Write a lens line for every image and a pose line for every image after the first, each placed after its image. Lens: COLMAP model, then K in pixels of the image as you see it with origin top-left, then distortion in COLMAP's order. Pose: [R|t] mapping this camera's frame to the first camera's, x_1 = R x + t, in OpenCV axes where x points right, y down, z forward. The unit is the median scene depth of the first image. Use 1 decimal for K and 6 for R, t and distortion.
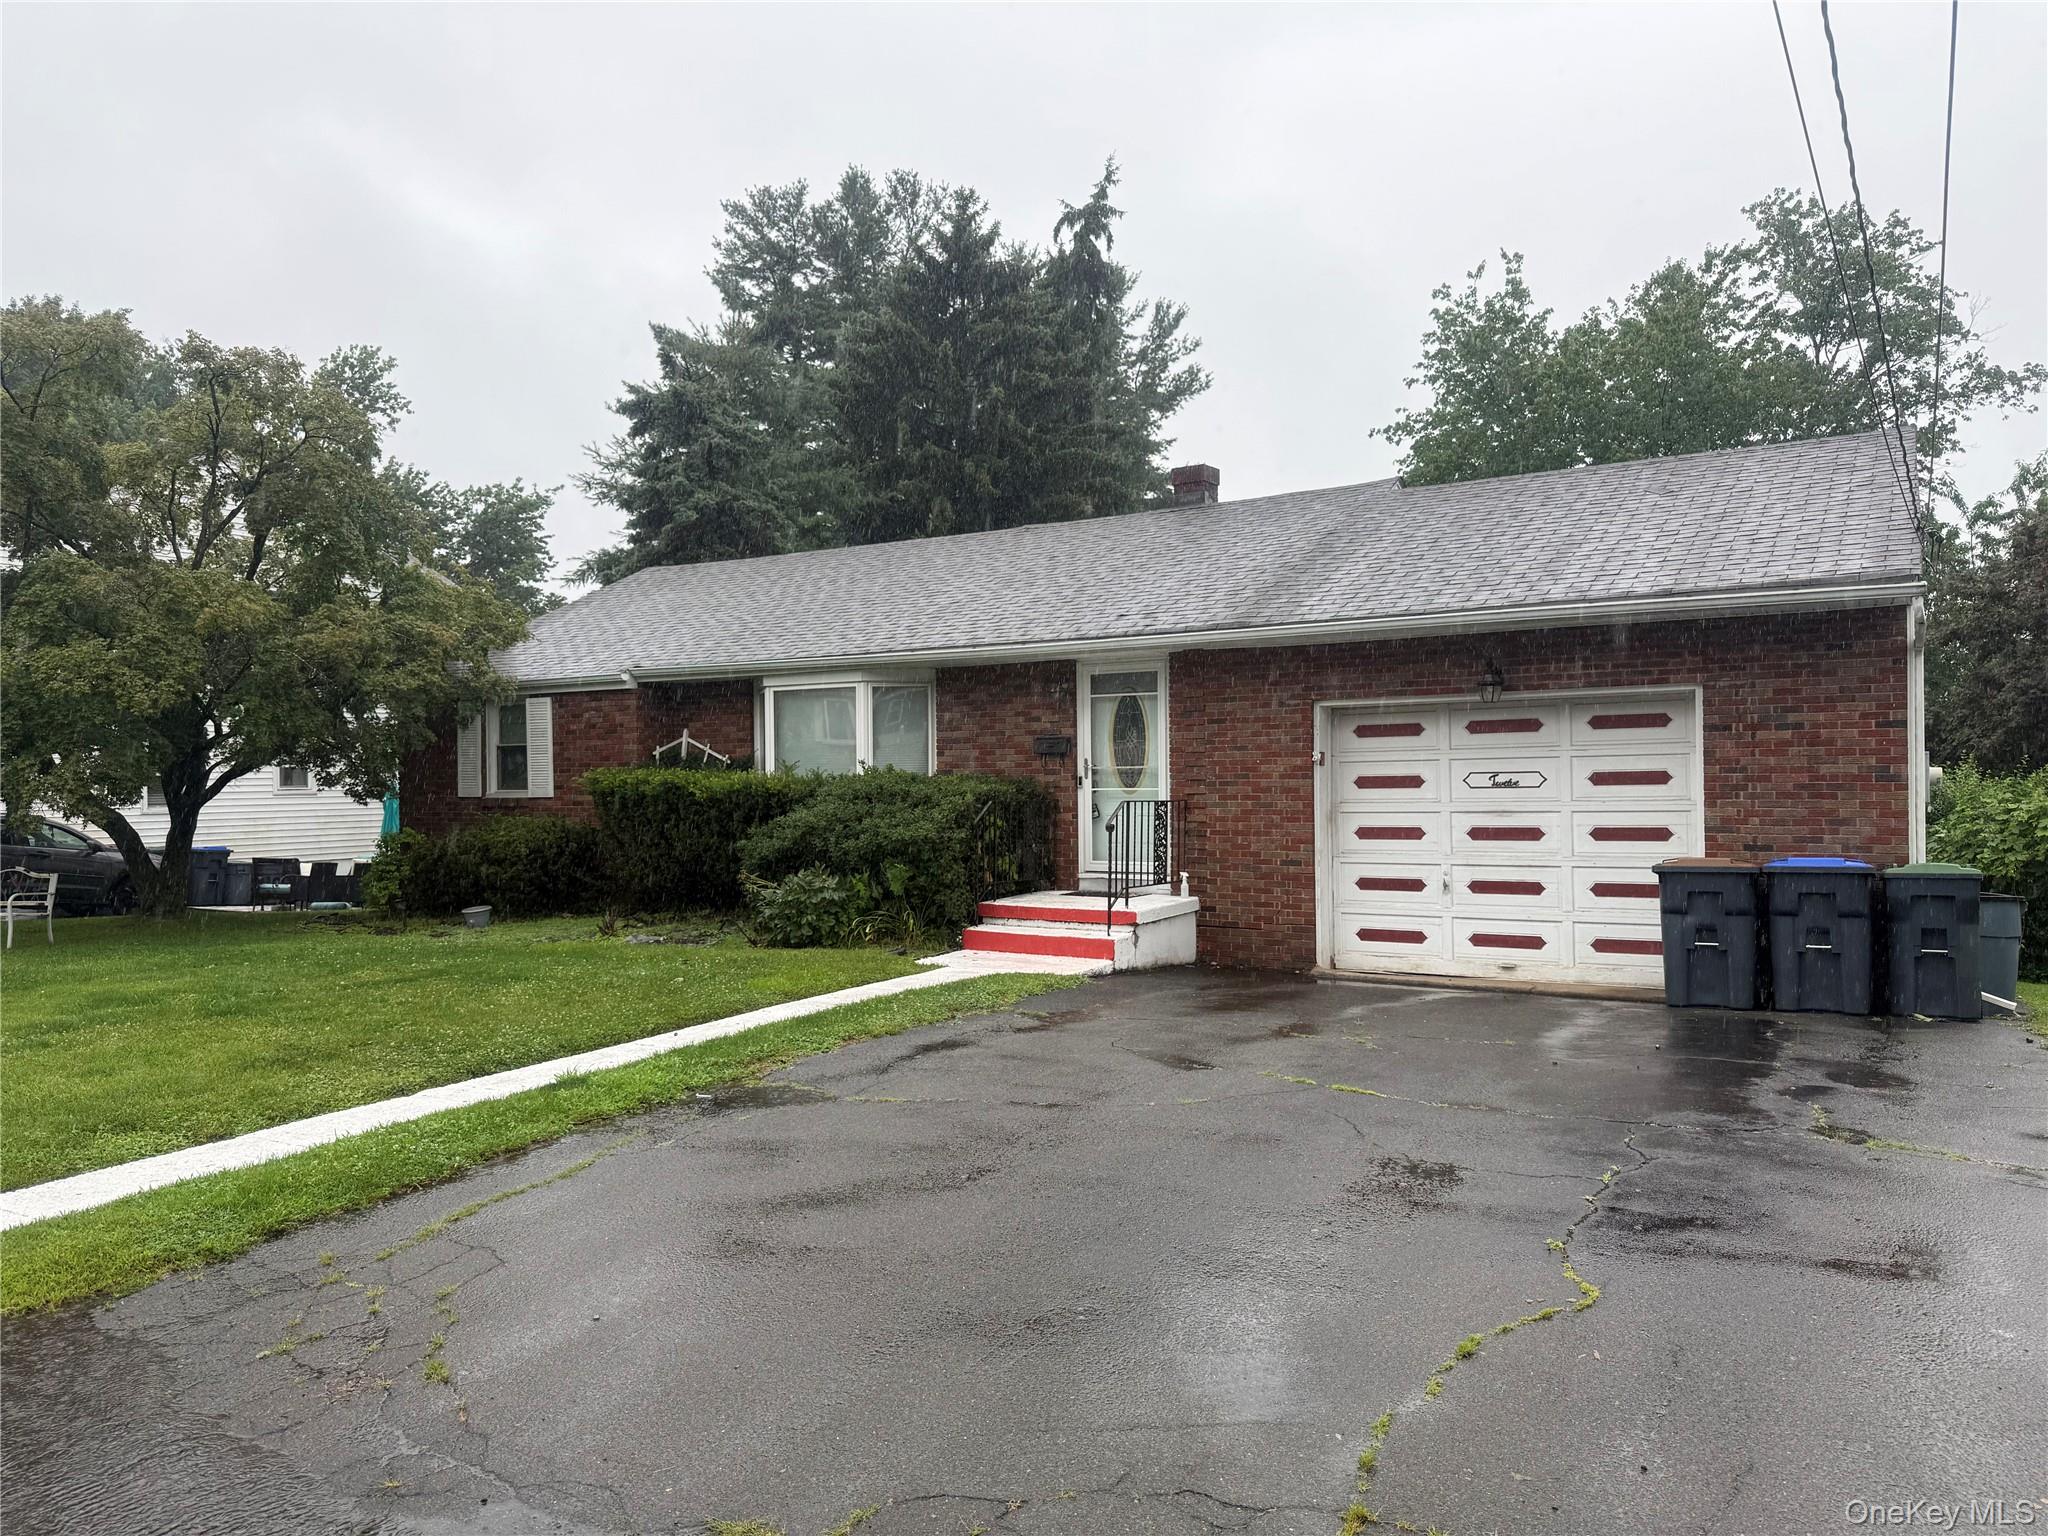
lens RADIAL K [[1401.0, 0, 977.1], [0, 1401.0, 786.5], [0, 0, 1]] dist [0.091174, -0.094417]
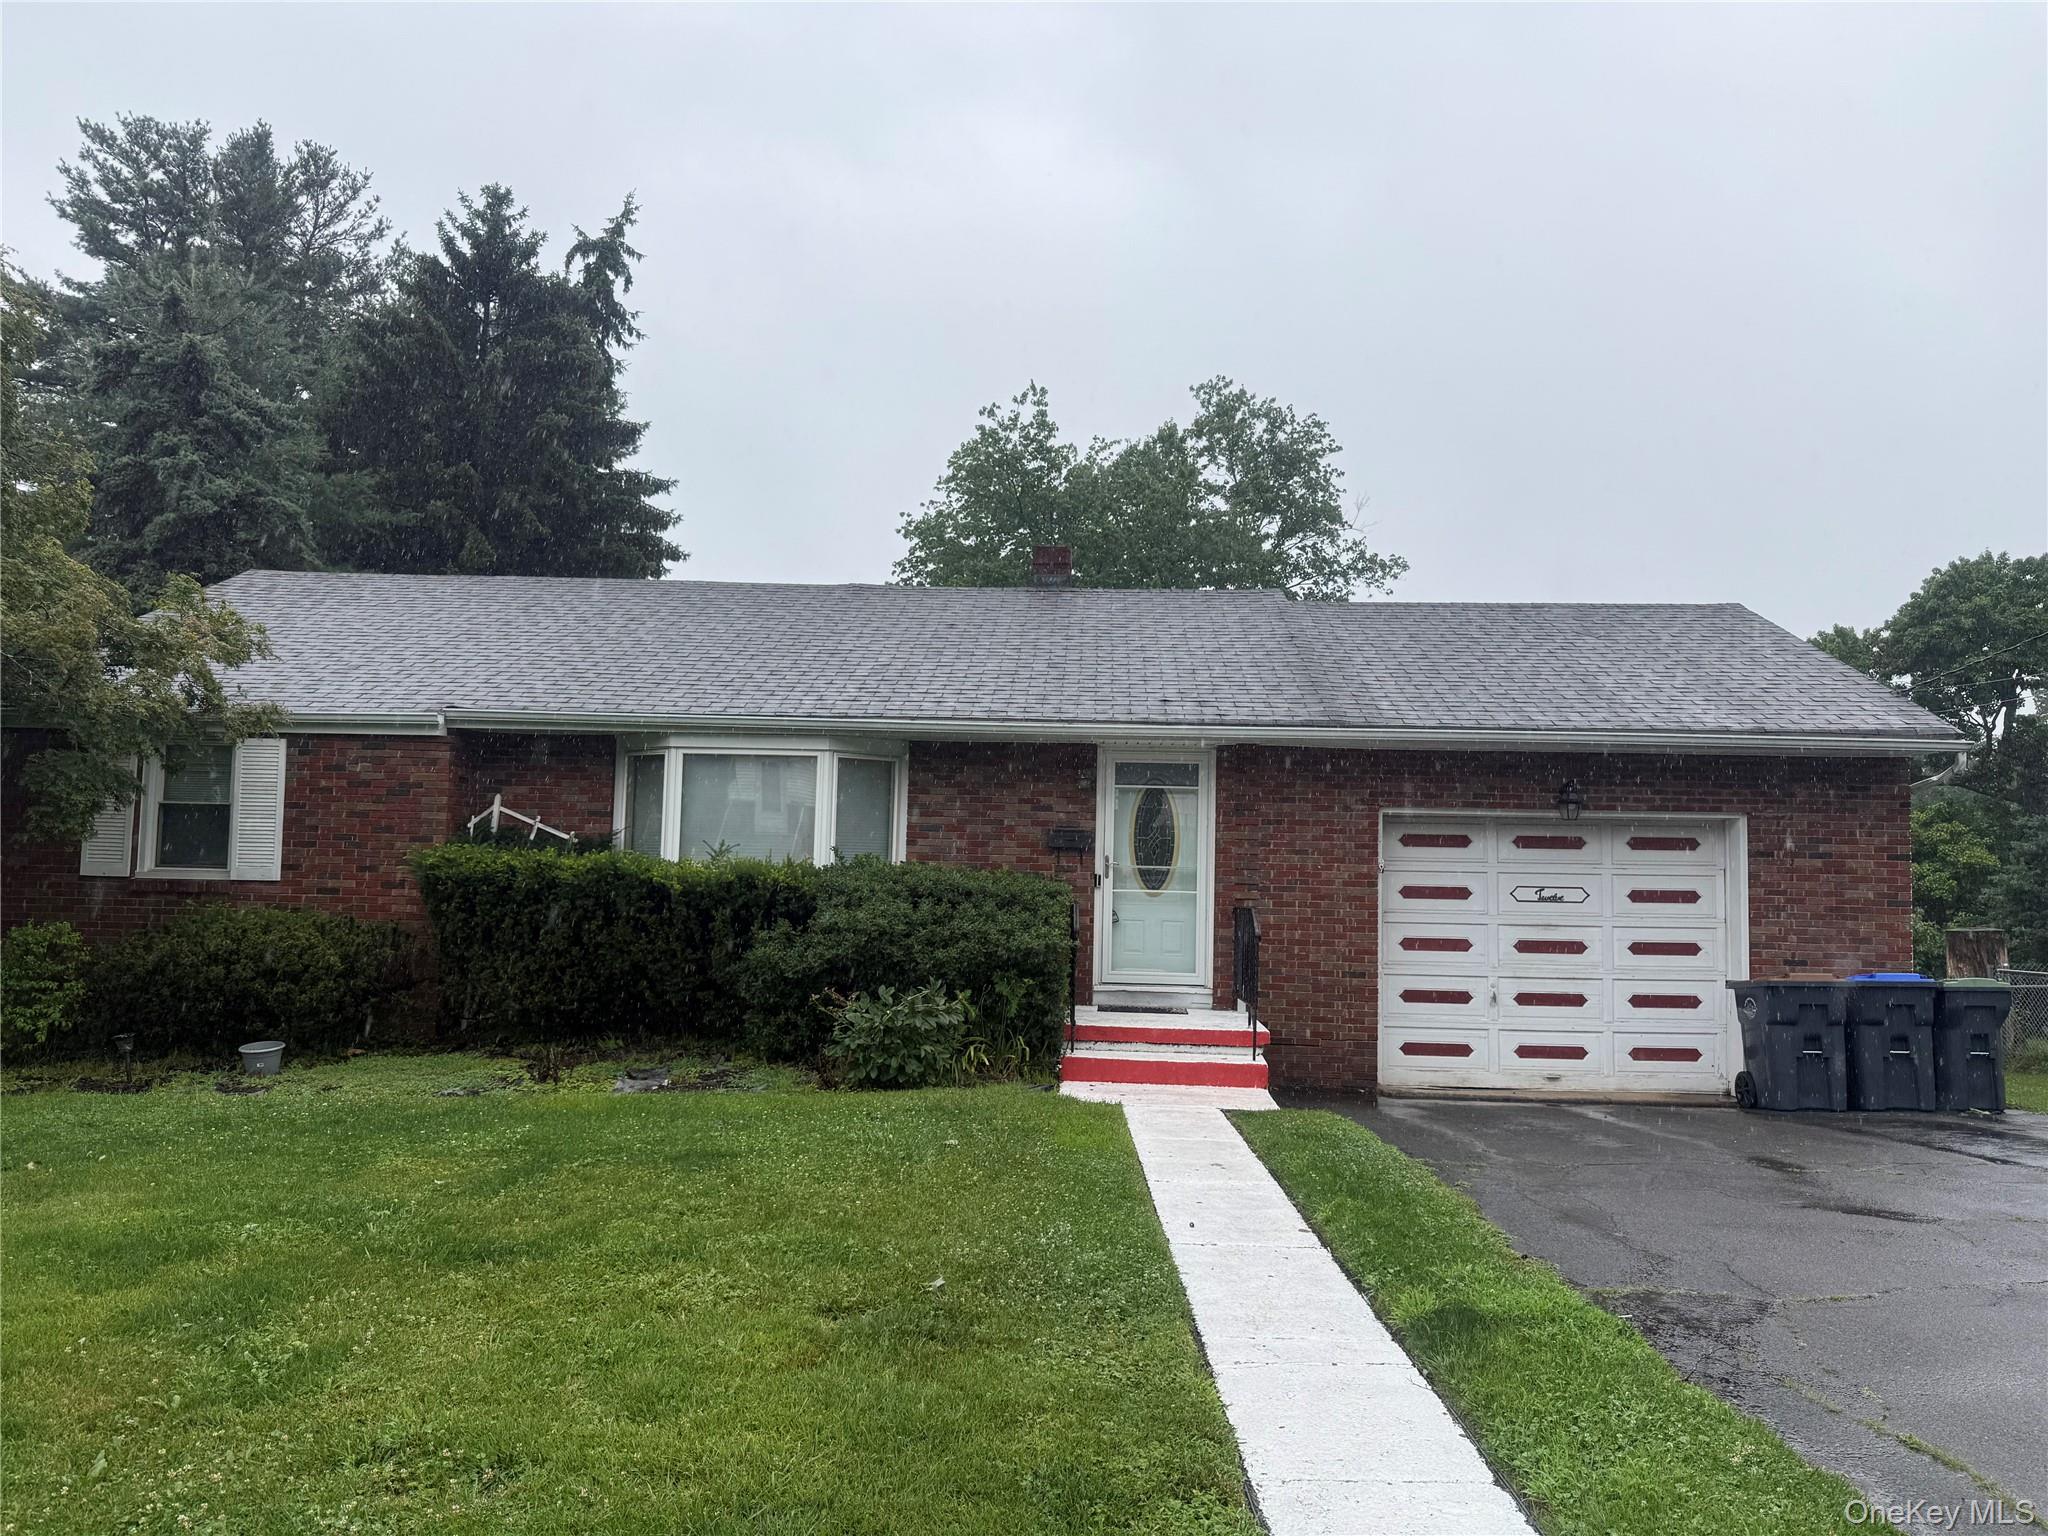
lens RADIAL K [[1445.3, 0, 1024.0], [0, 1445.3, 768.0], [0, 0, 1]] dist [0.067211, -0.078752]
pose [[0.867451, 0.065612, 0.493177, -0.445378], [-0.028260, 0.996164, -0.082823, 0.002231], [-0.496719, 0.057908, 0.865977, 0.238533]]
